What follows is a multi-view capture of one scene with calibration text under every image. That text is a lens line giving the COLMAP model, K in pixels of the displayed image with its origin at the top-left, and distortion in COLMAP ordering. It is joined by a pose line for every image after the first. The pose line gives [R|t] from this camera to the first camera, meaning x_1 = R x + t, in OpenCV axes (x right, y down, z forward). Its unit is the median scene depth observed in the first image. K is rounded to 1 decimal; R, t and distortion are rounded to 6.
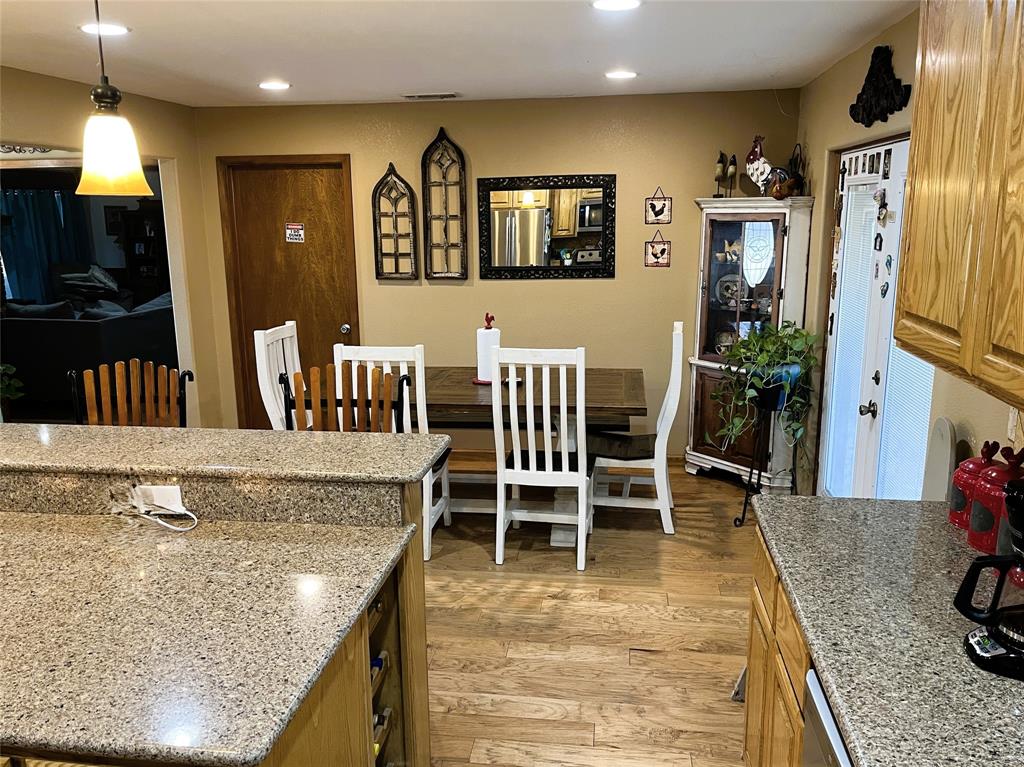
lens RADIAL K [[793.7, 0, 528.2], [0, 793.7, 381.5], [0, 0, 1]] dist [0.047857, -0.003671]
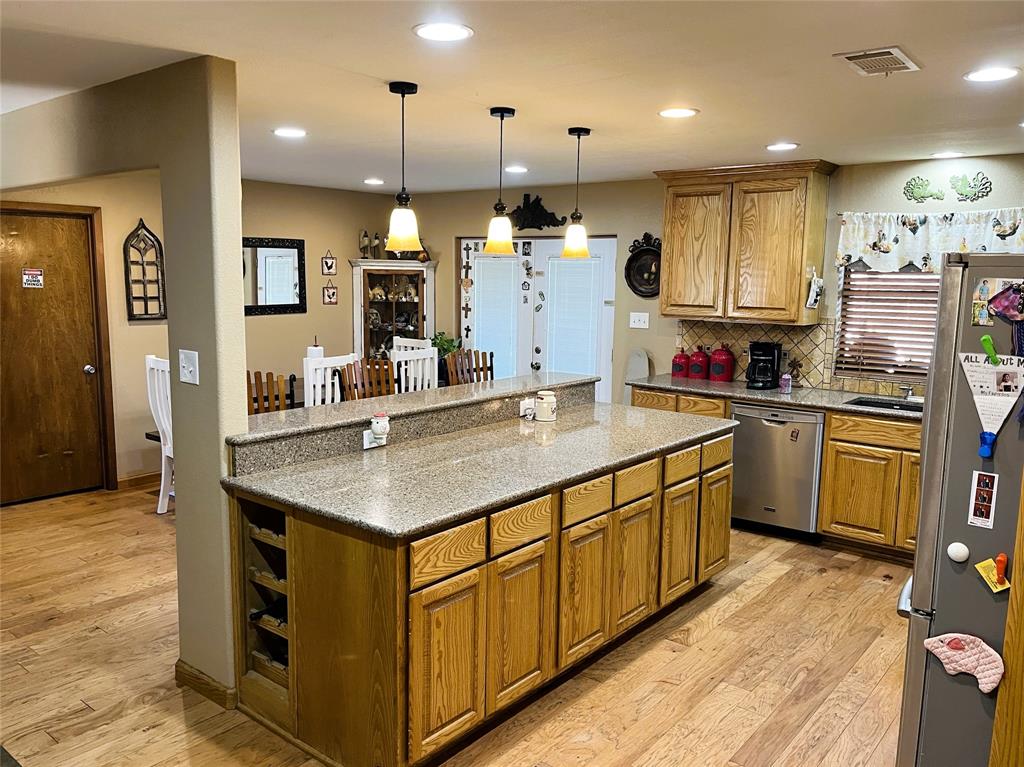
lens RADIAL K [[780.7, 0, 484.5], [0, 780.7, 389.2], [0, 0, 1]] dist [0.067223, -0.091821]
pose [[0.551342, -0.106129, 0.827502, -0.853082], [0.155093, 0.987624, 0.023331, 0.017474], [-0.819737, 0.115476, 0.560978, -0.009206]]
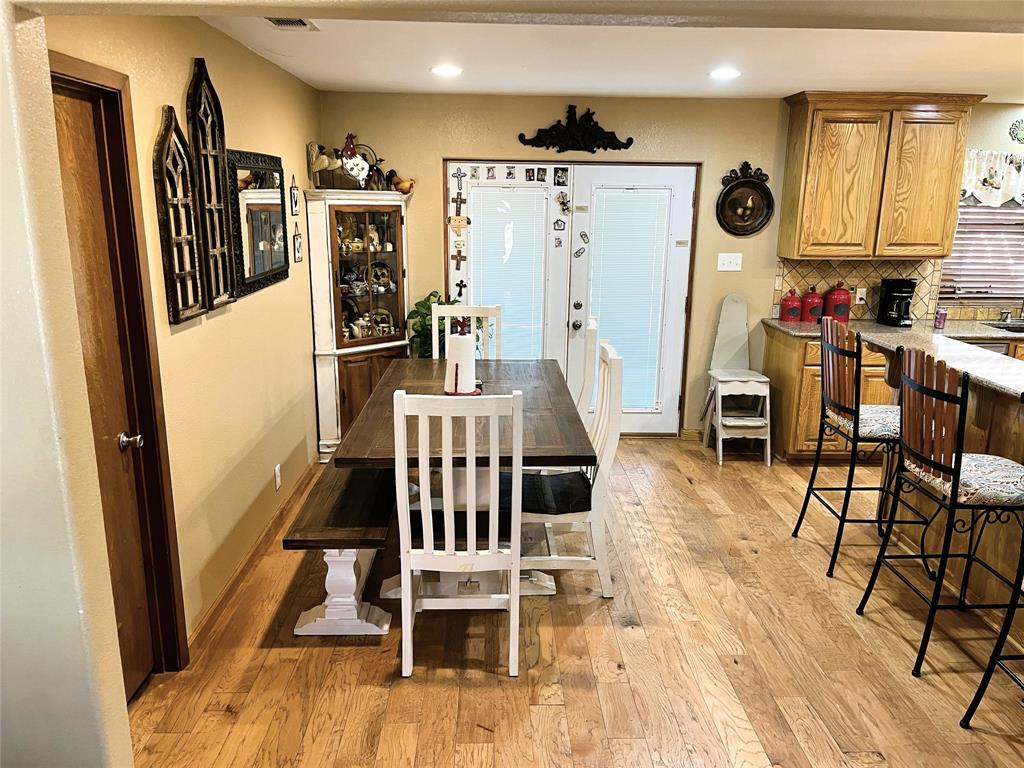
lens RADIAL K [[780.7, 0, 484.5], [0, 780.7, 389.7], [0, 0, 1]] dist [0.067223, -0.091821]
pose [[-0.125747, -0.223670, 0.966519, -0.752267], [0.199376, 0.948677, 0.245480, -0.179004], [-0.971822, 0.223569, -0.074699, 0.867908]]
